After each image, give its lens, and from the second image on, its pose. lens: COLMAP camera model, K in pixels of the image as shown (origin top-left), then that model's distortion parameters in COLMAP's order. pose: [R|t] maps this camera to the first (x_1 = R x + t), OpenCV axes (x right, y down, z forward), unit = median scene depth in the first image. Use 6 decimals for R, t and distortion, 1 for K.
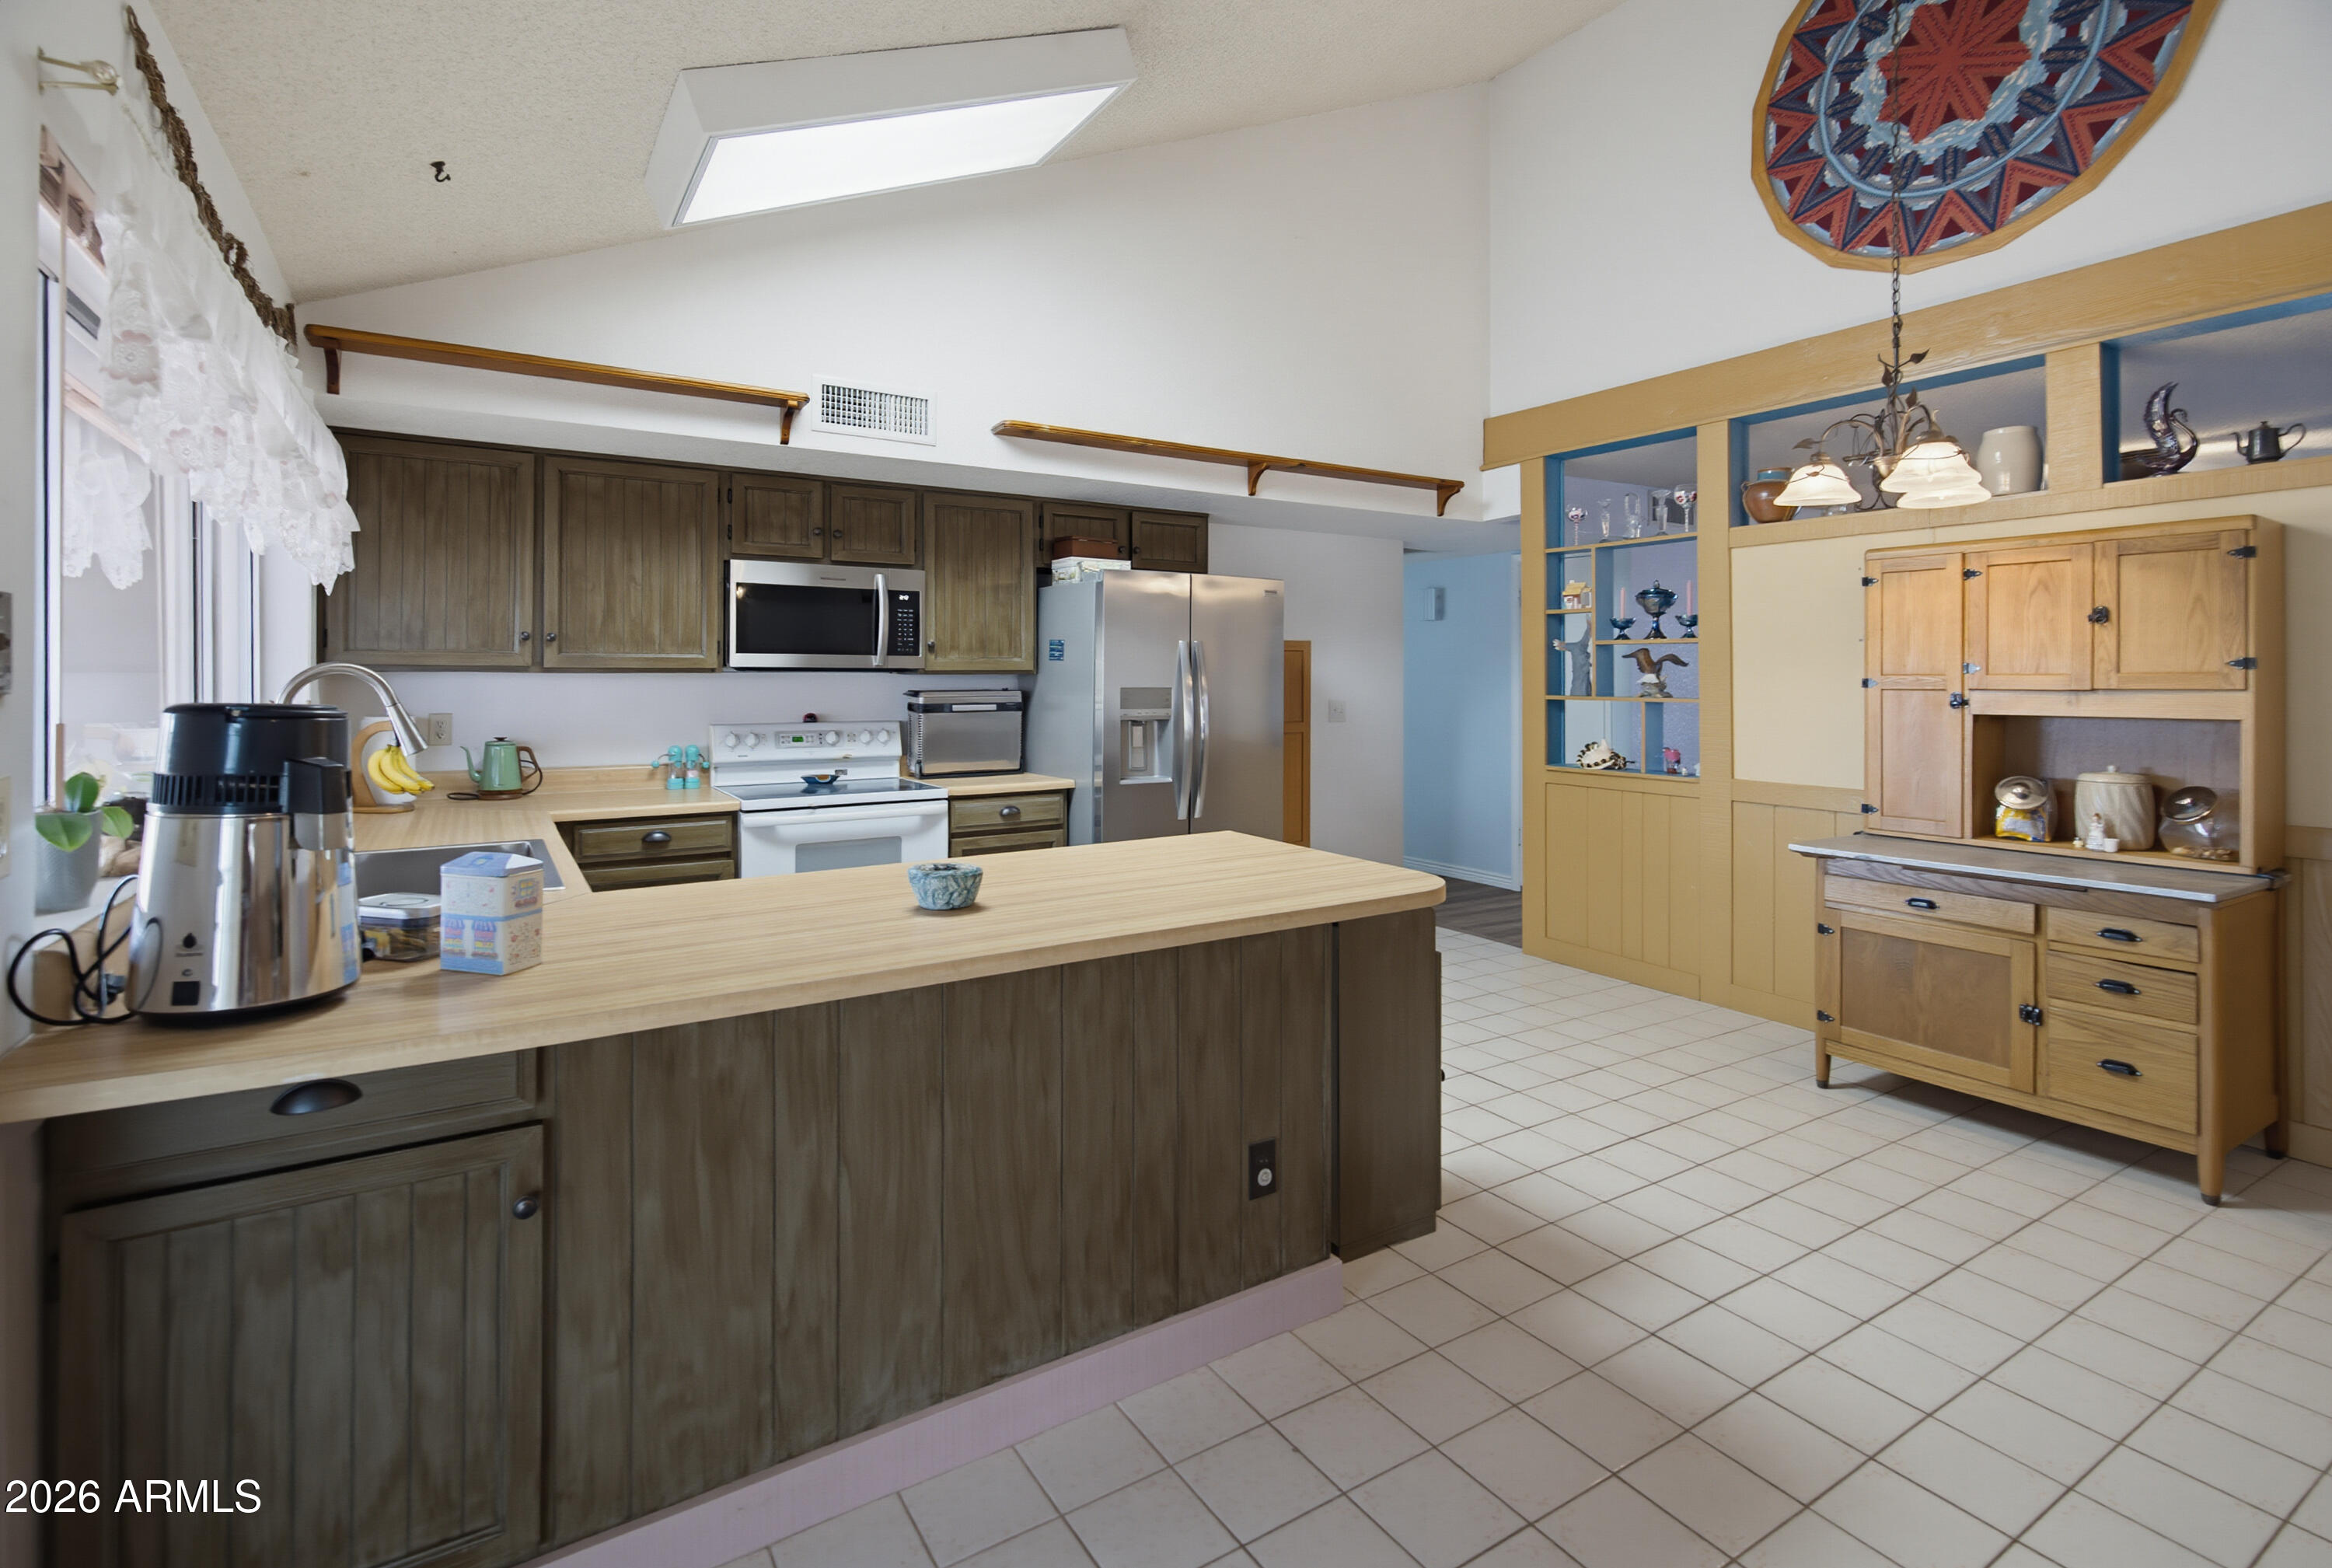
lens RADIAL K [[1090.3, 0, 1155.8], [0, 1090.3, 676.3], [0, 0, 1]] dist [-0.000826, 0.003619]
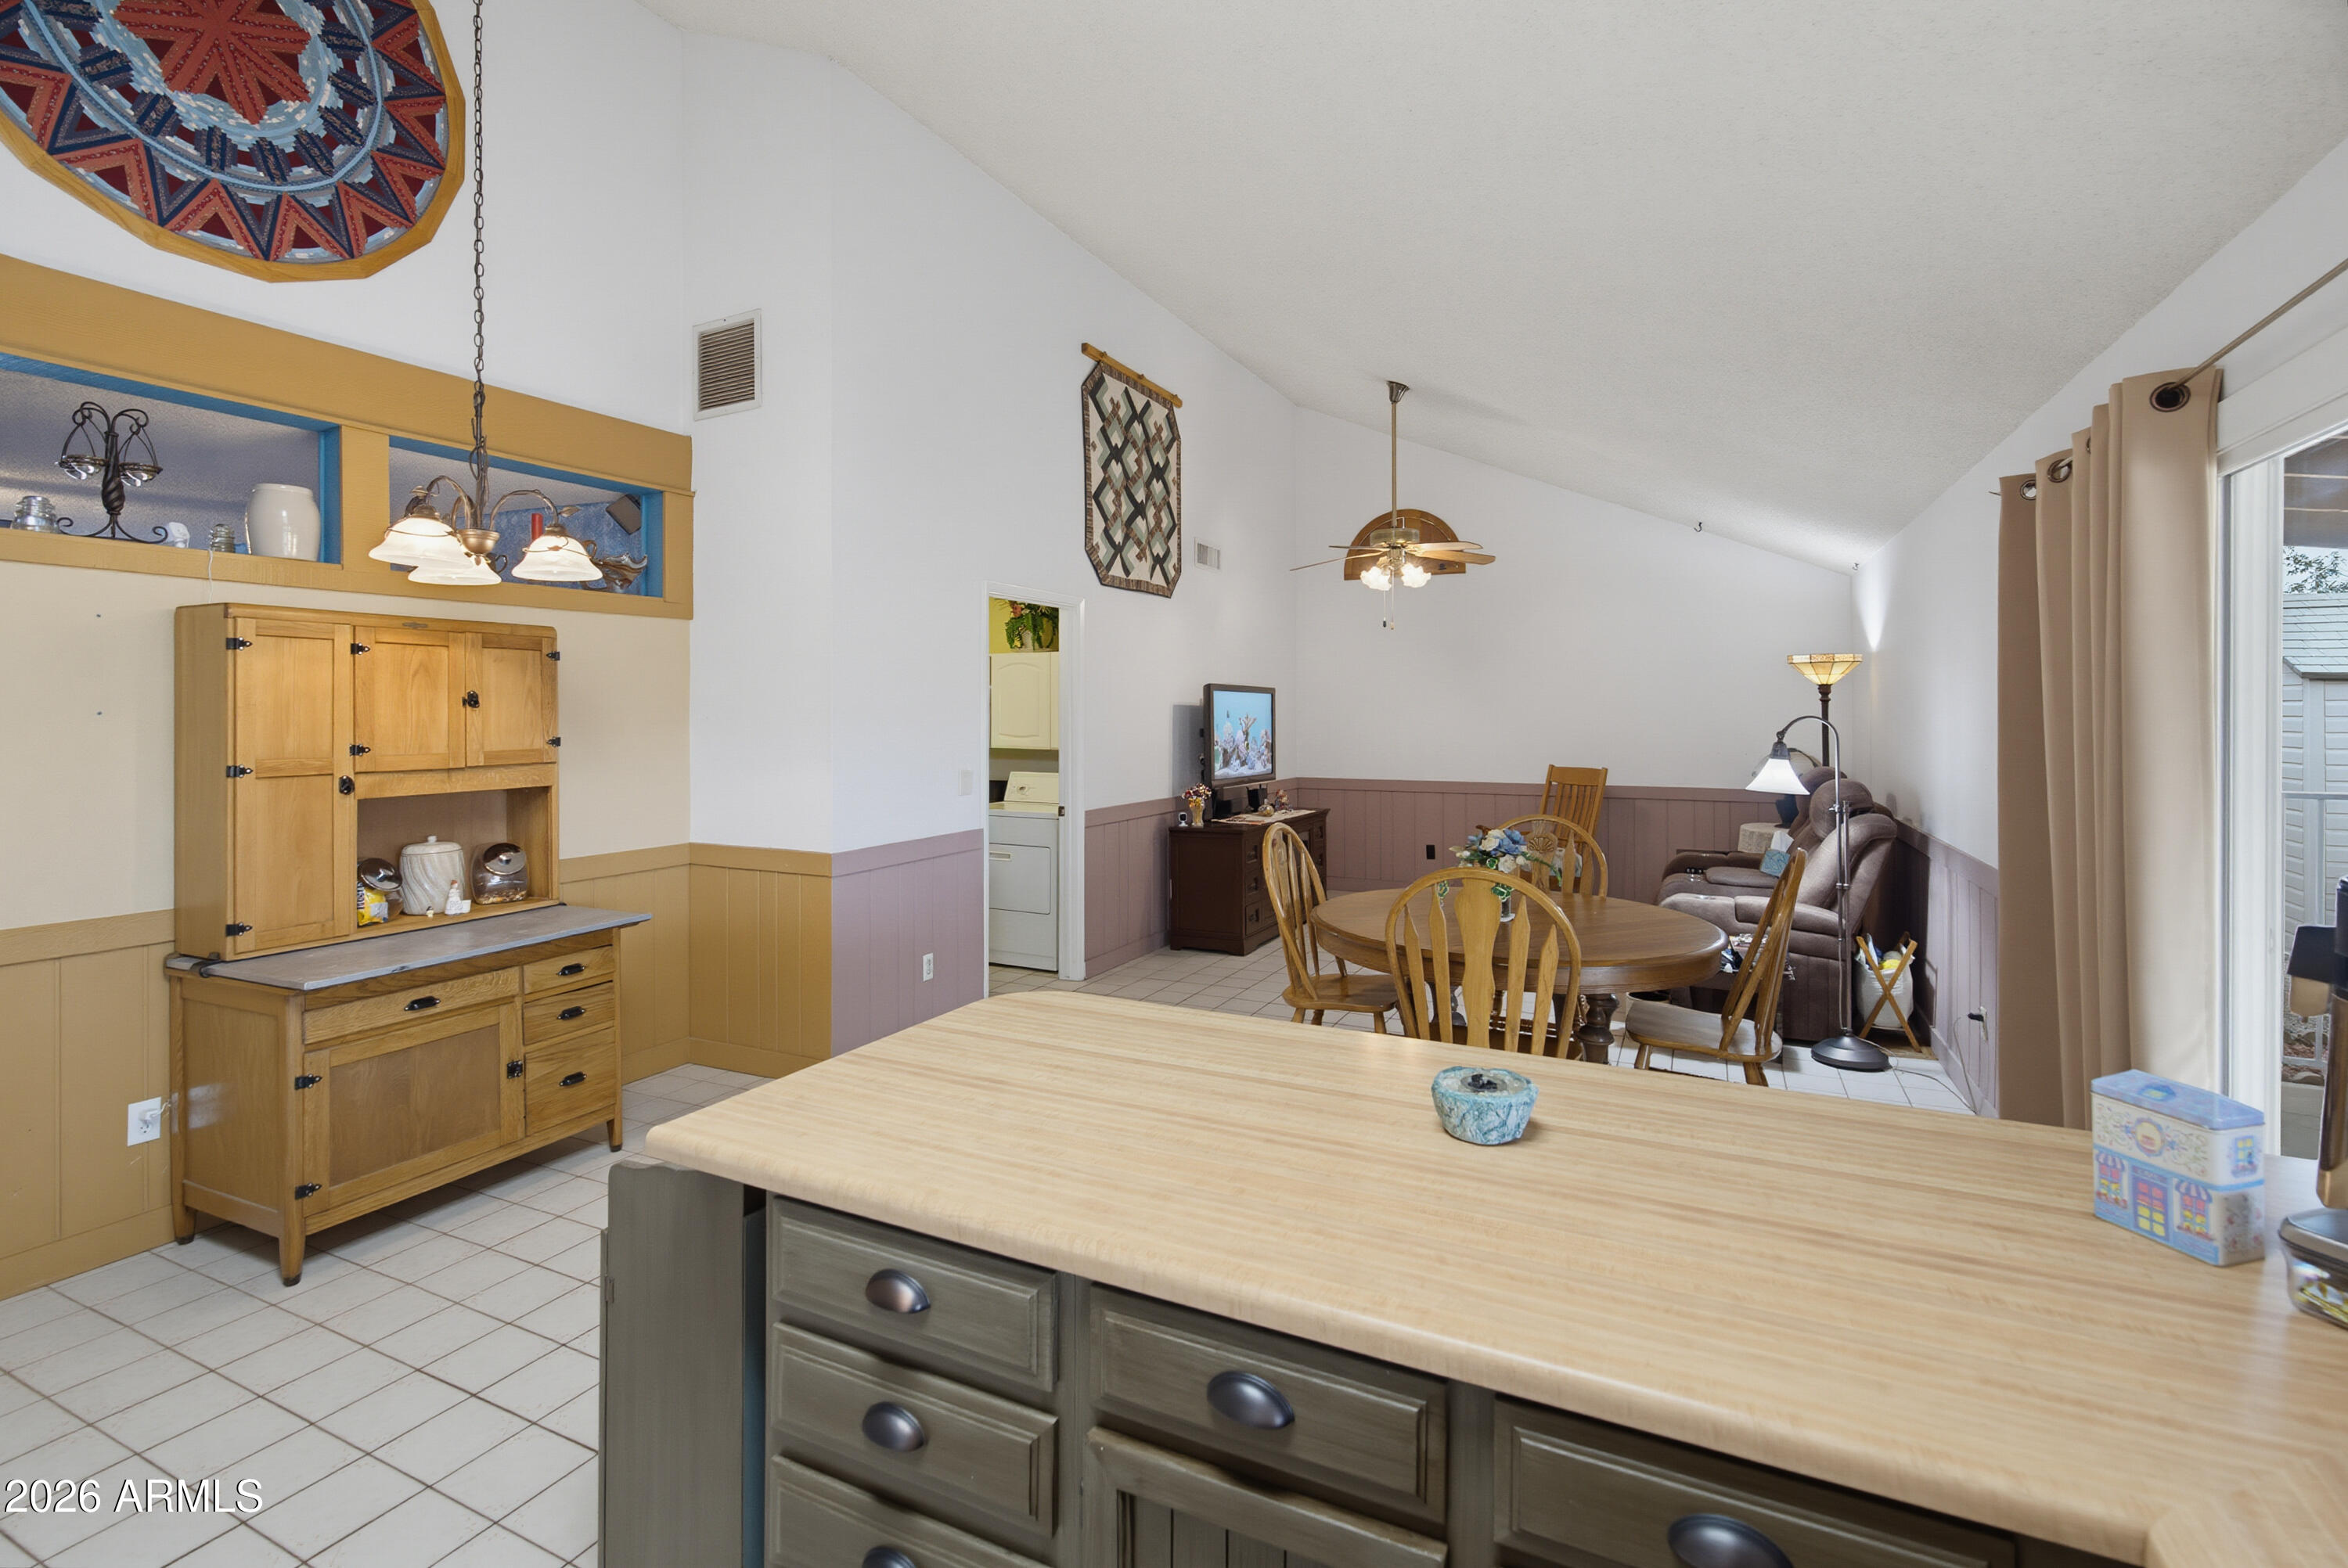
lens RADIAL K [[1097.6, 0, 1172.4], [0, 1097.6, 704.8], [0, 0, 1]] dist [-0.000826, 0.003619]
pose [[-0.534356, 0.005315, 0.845243, -0.388518], [-0.000723, 0.999977, -0.006745, -0.037027], [-0.845259, -0.004215, -0.534340, 0.850645]]
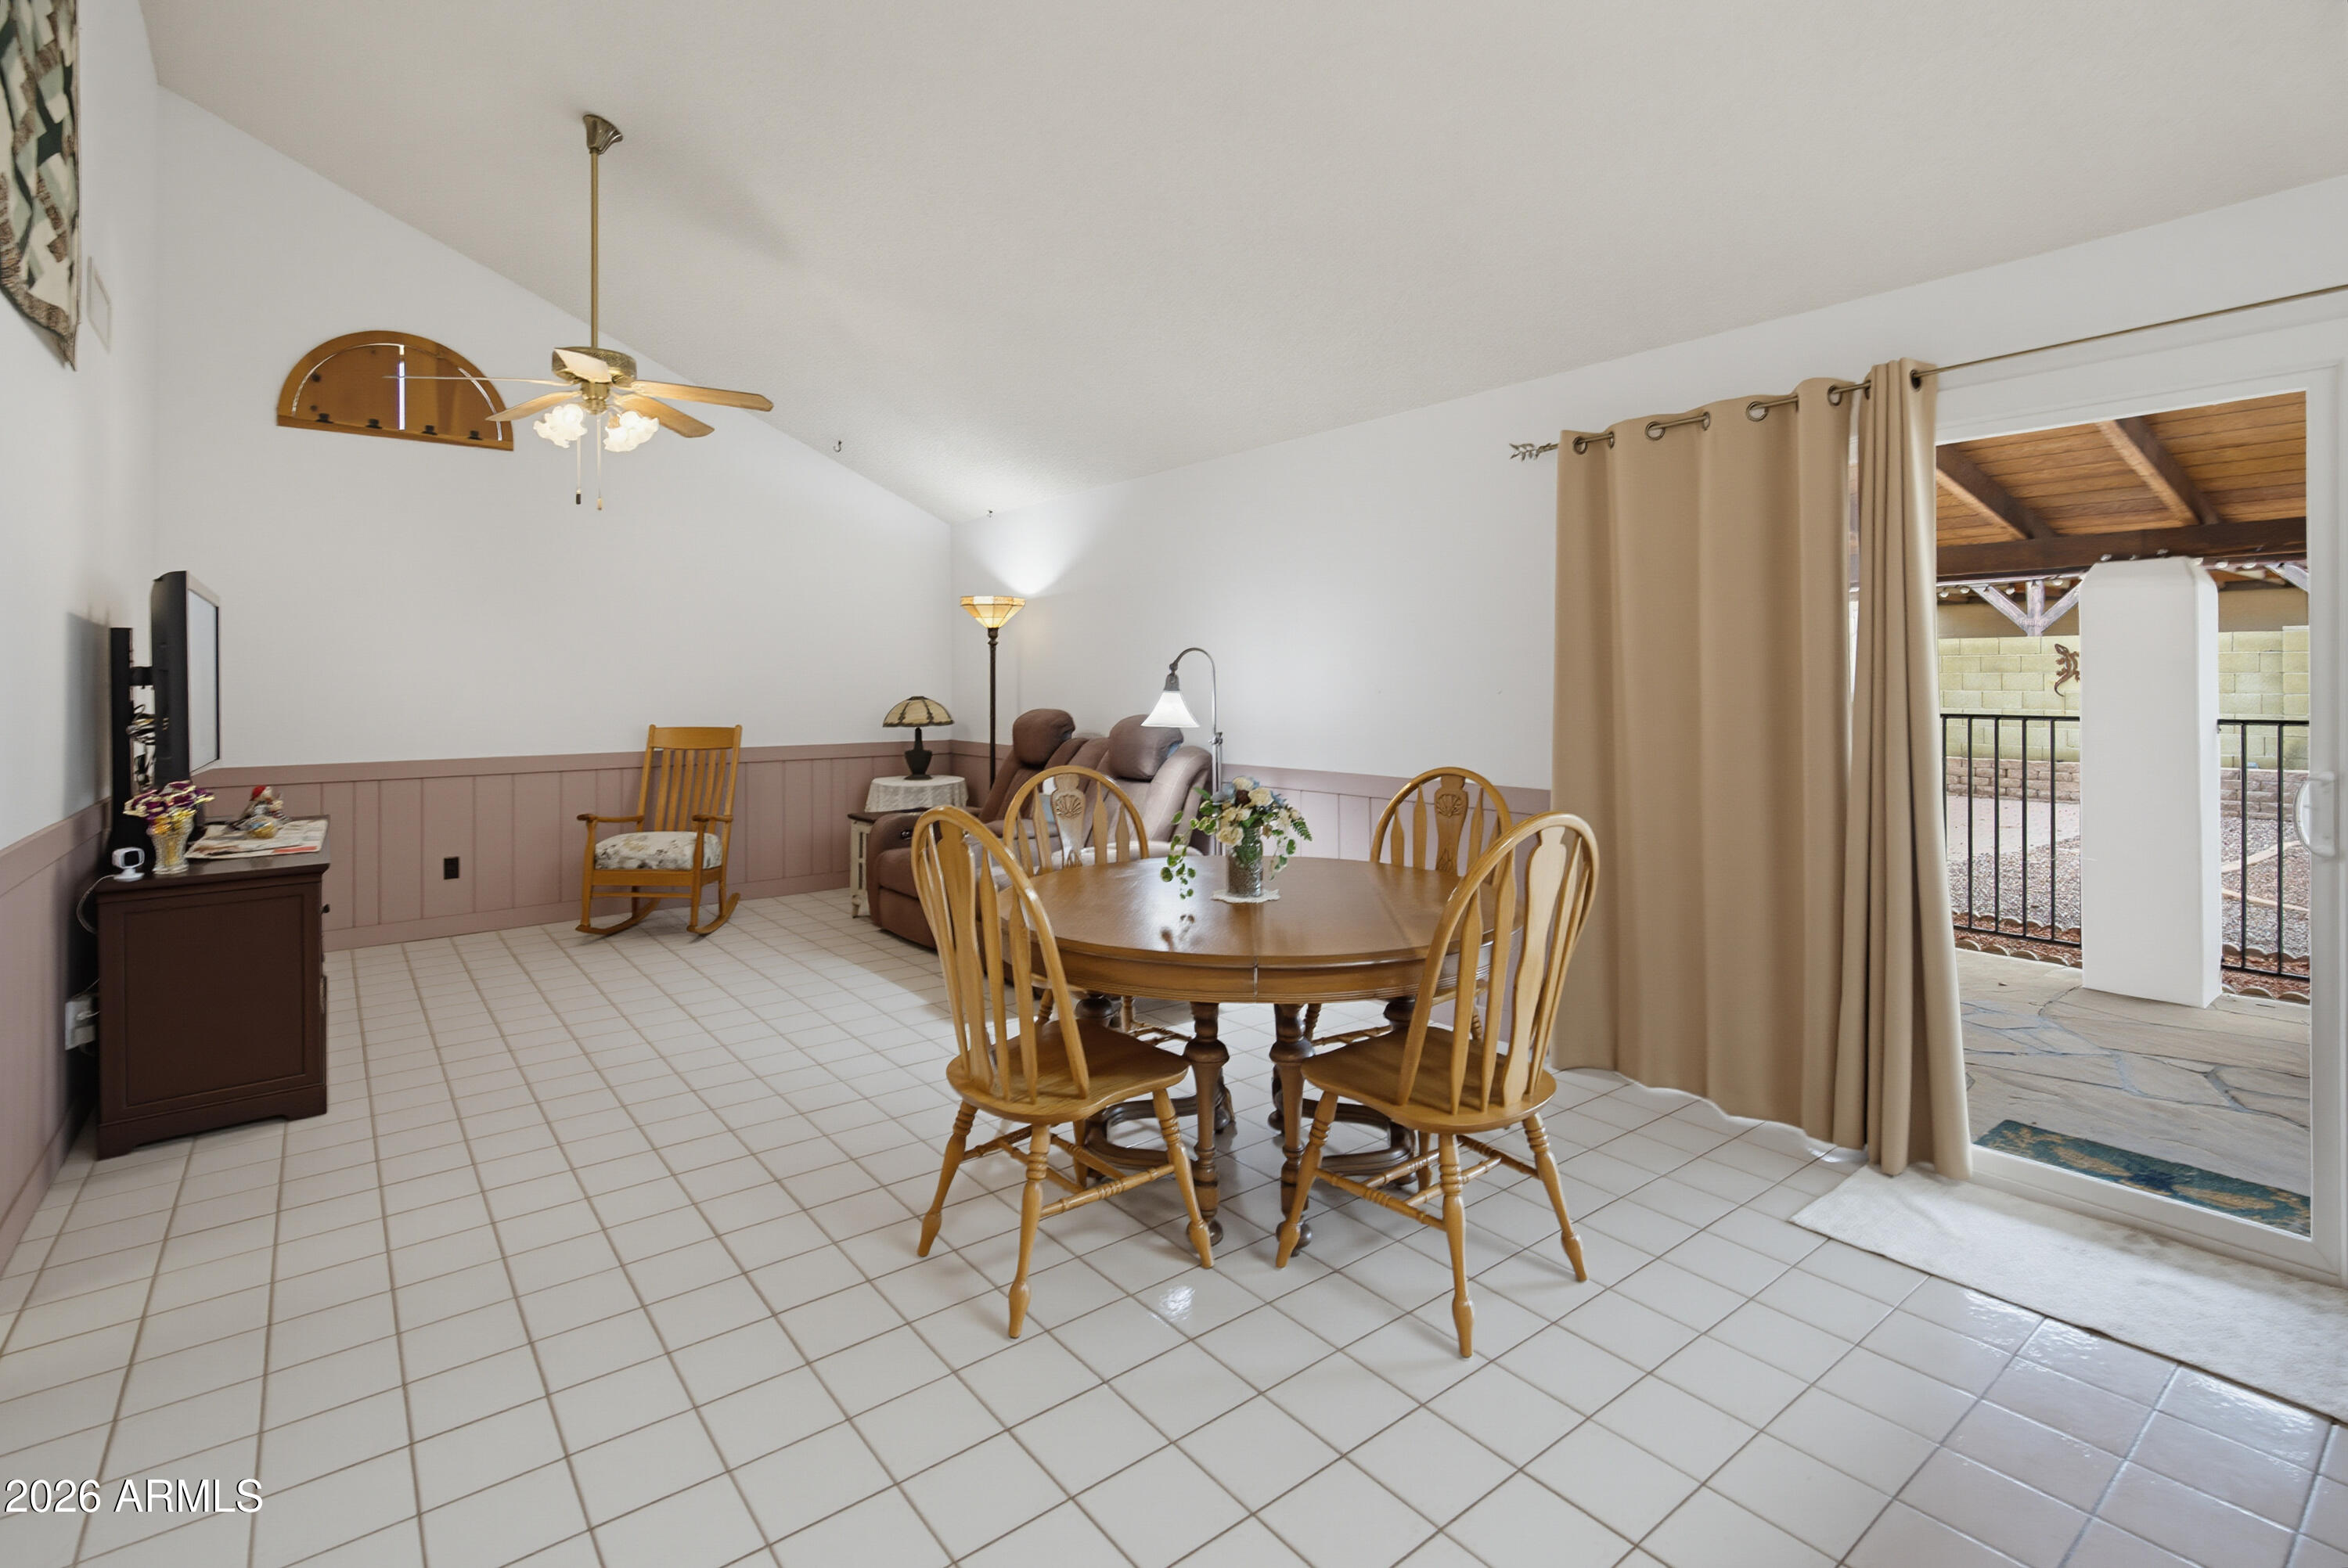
lens RADIAL K [[1097.6, 0, 1194.2], [0, 1097.6, 686.6], [0, 0, 1]] dist [-0.000826, 0.003619]
pose [[-0.992903, 0.004865, -0.118830, 0.447454], [0.004537, 0.999985, 0.003031, 0.007547], [0.118843, 0.002470, -0.992910, 0.788594]]
